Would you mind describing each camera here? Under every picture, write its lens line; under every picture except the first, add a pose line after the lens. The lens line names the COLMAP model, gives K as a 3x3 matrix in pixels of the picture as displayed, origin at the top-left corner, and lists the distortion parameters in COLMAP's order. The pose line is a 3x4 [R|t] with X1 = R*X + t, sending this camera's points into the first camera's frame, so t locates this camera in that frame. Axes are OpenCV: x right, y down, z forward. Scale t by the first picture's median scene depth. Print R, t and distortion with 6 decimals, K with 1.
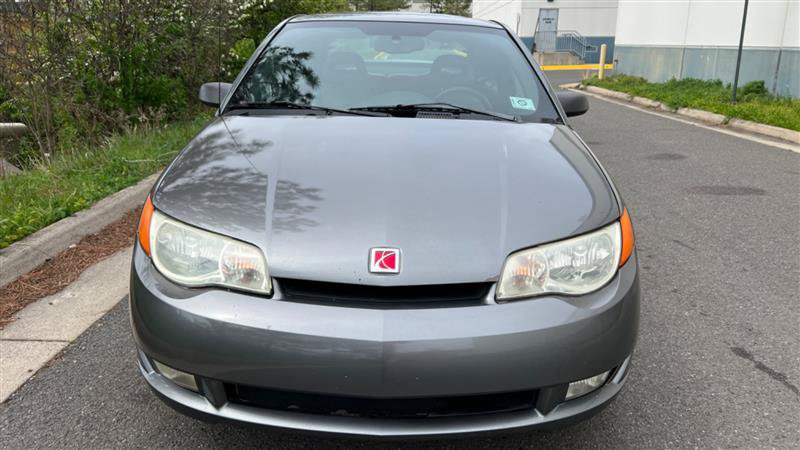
lens RADIAL K [[586.1, 0, 398.2], [0, 586.1, 224.0], [0, 0, 1]] dist [0.048843, -0.051645]
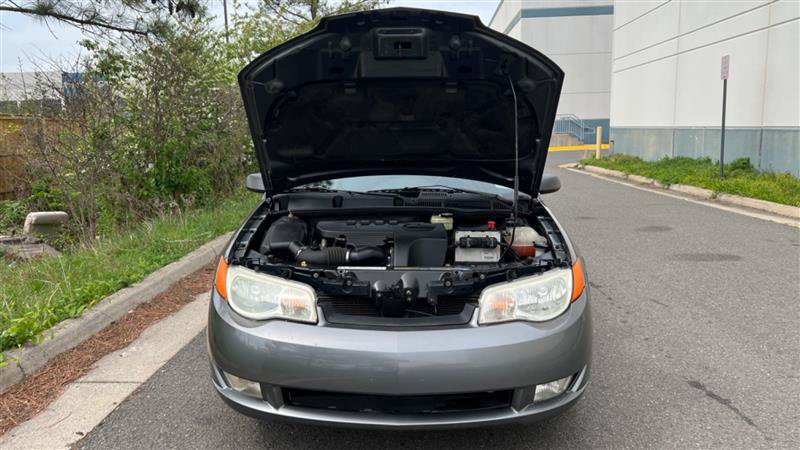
lens RADIAL K [[586.1, 0, 398.2], [0, 586.1, 224.0], [0, 0, 1]] dist [0.048843, -0.051645]
pose [[0.999681, -0.021384, -0.013407, 0.000331], [0.019356, 0.990452, -0.136493, 0.021694], [0.016198, 0.136190, 0.990550, -0.109320]]
